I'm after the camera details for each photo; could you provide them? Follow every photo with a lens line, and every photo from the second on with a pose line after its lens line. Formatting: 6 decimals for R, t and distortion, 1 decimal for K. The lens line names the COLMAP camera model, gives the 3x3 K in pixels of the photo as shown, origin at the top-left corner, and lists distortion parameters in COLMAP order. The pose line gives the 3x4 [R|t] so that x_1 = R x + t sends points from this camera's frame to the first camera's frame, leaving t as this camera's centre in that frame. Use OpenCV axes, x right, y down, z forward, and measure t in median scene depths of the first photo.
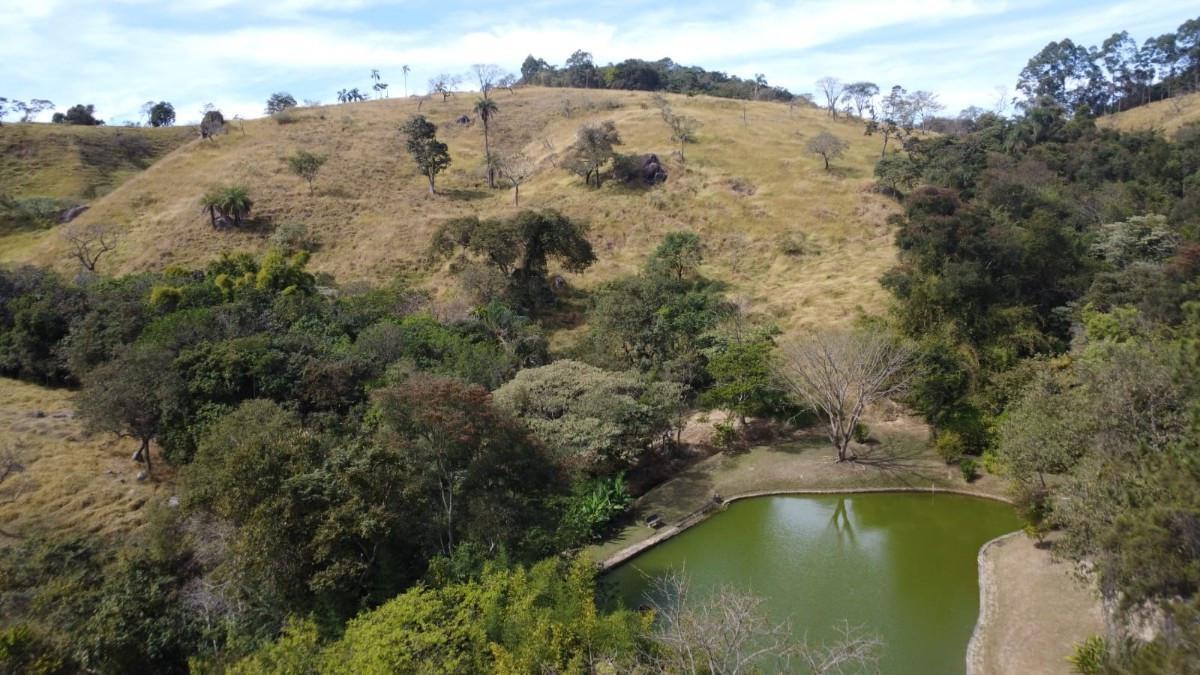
lens RADIAL K [[887.6, 0, 594.0], [0, 887.6, 337.2], [0, 0, 1]] dist [-0.021519, -0.011749]
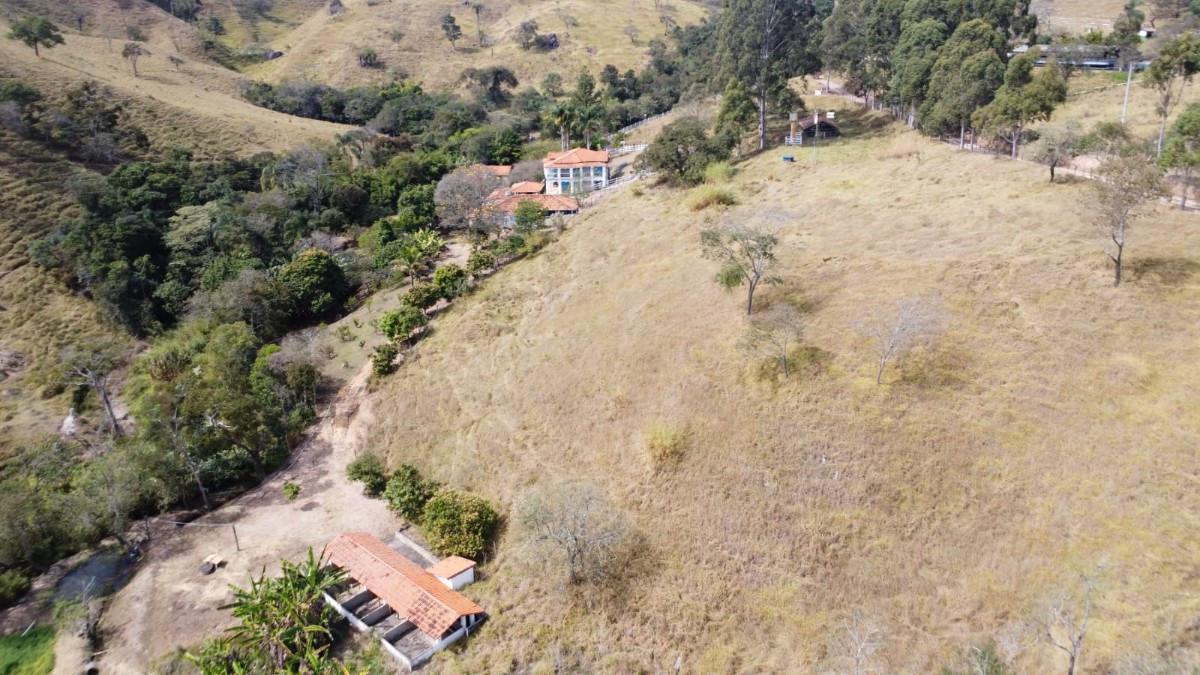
lens RADIAL K [[887.6, 0, 599.0], [0, 887.6, 339.5], [0, 0, 1]] dist [-0.021519, -0.011749]
pose [[0.999854, 0.011390, 0.012767, 0.161855], [-0.013742, 0.979138, 0.202732, 0.092479], [-0.010192, -0.202878, 0.979151, -1.335973]]
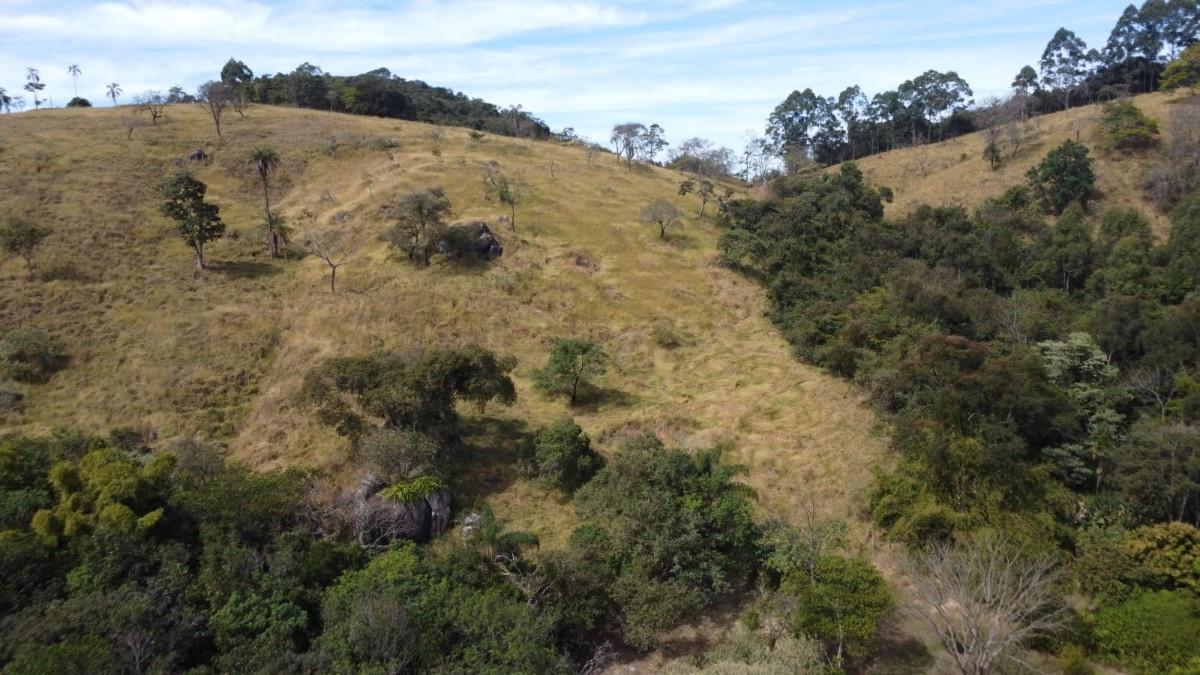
lens RADIAL K [[887.6, 0, 602.7], [0, 887.6, 334.6], [0, 0, 1]] dist [-0.021519, -0.011749]
pose [[0.927984, -0.046986, 0.369646, -0.153001], [0.044606, 0.998892, 0.014988, -0.105535], [-0.369940, 0.002579, 0.929052, 0.149174]]
